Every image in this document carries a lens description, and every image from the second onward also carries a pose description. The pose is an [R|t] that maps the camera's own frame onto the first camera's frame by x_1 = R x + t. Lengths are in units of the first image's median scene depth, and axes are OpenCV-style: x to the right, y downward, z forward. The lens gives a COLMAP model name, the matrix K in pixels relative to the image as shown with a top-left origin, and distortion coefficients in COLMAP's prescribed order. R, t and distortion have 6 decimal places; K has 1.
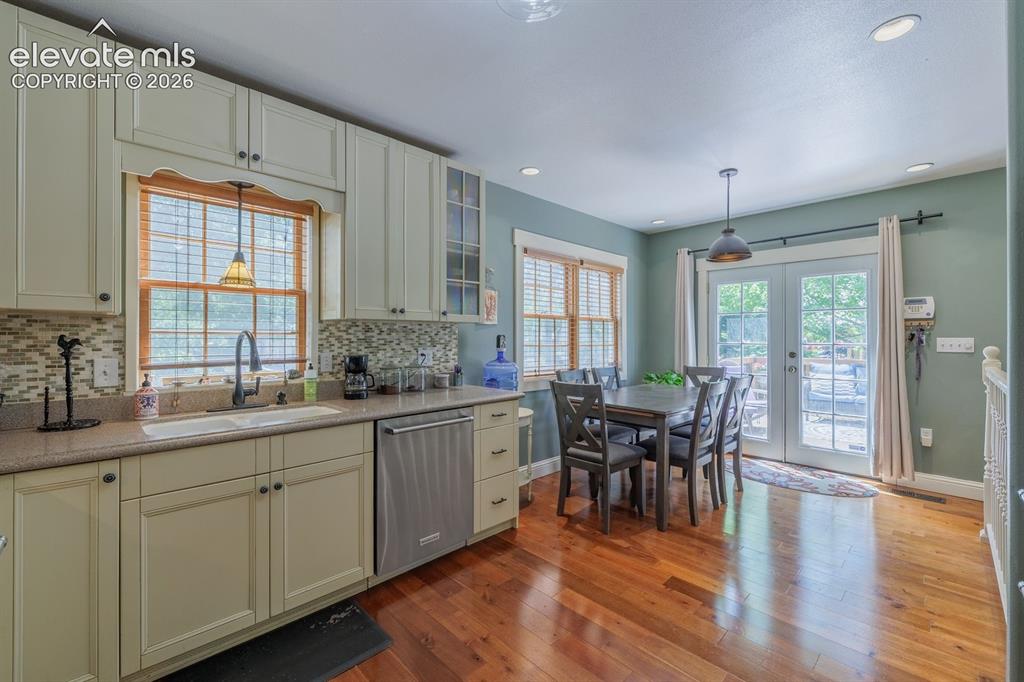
lens RADIAL K [[428.9, 0, 513.9], [0, 428.9, 337.2], [0, 0, 1]] dist [0.001755, -0.001307]
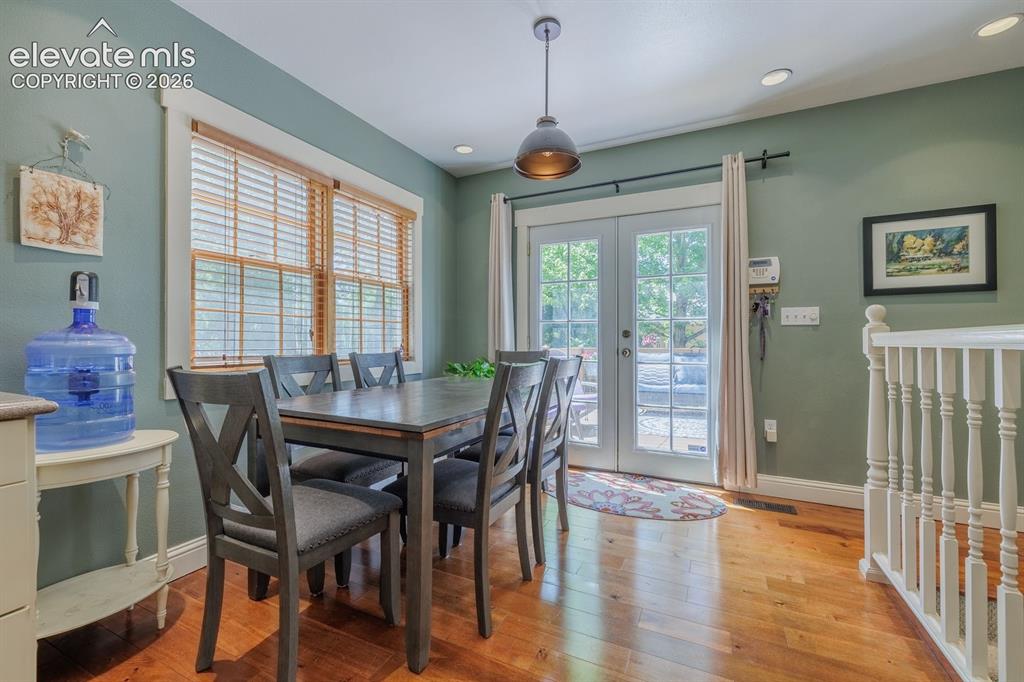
lens RADIAL K [[428.9, 0, 510.3], [0, 428.9, 335.2], [0, 0, 1]] dist [0.001755, -0.001307]
pose [[0.941222, 0.003318, 0.337773, 0.222133], [-0.000725, 0.999969, -0.007803, 0.059281], [-0.337788, 0.007099, 0.941195, 0.400381]]
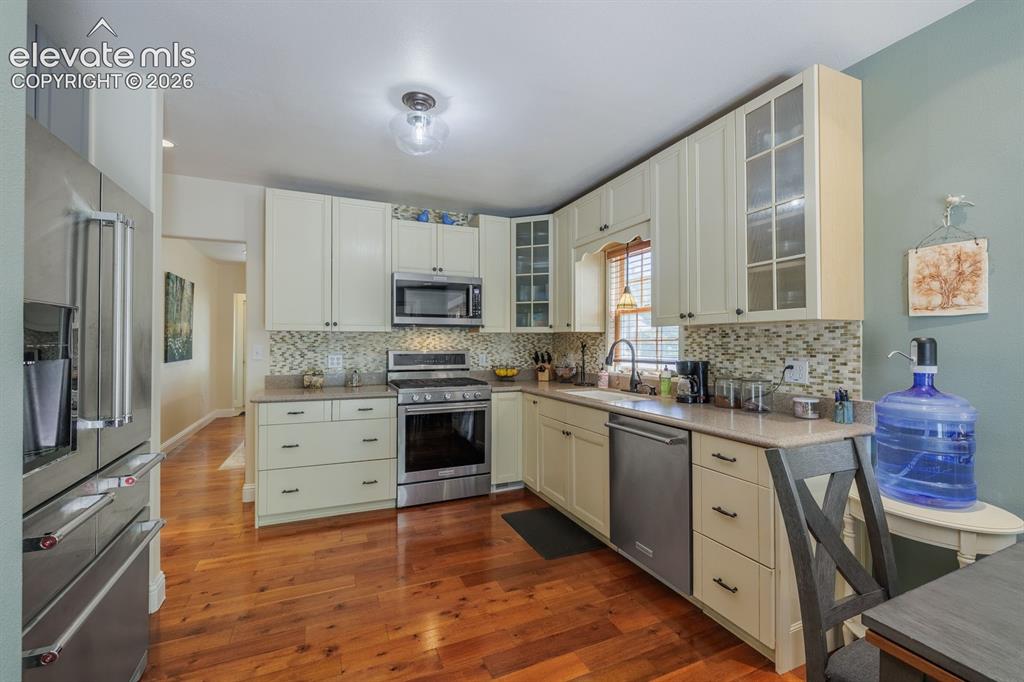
lens RADIAL K [[428.9, 0, 509.0], [0, 428.9, 337.8], [0, 0, 1]] dist [0.001755, -0.001307]
pose [[-0.357939, -0.011063, -0.933679, 0.541357], [0.002977, 0.999911, -0.012989, -0.000742], [0.933740, -0.007429, -0.357875, 0.691580]]
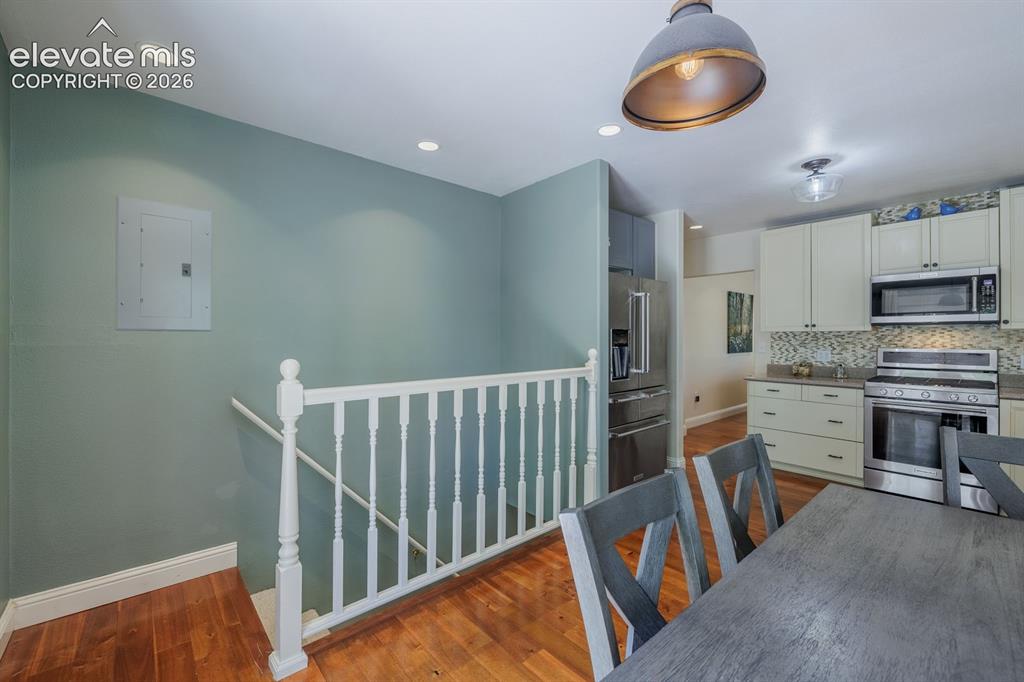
lens RADIAL K [[428.9, 0, 510.3], [0, 428.9, 338.4], [0, 0, 1]] dist [0.001755, -0.001307]
pose [[-0.998597, 0.001045, 0.052945, 0.566763], [0.000873, 0.999994, -0.003272, -0.006213], [-0.052948, -0.003222, -0.998592, 1.218120]]
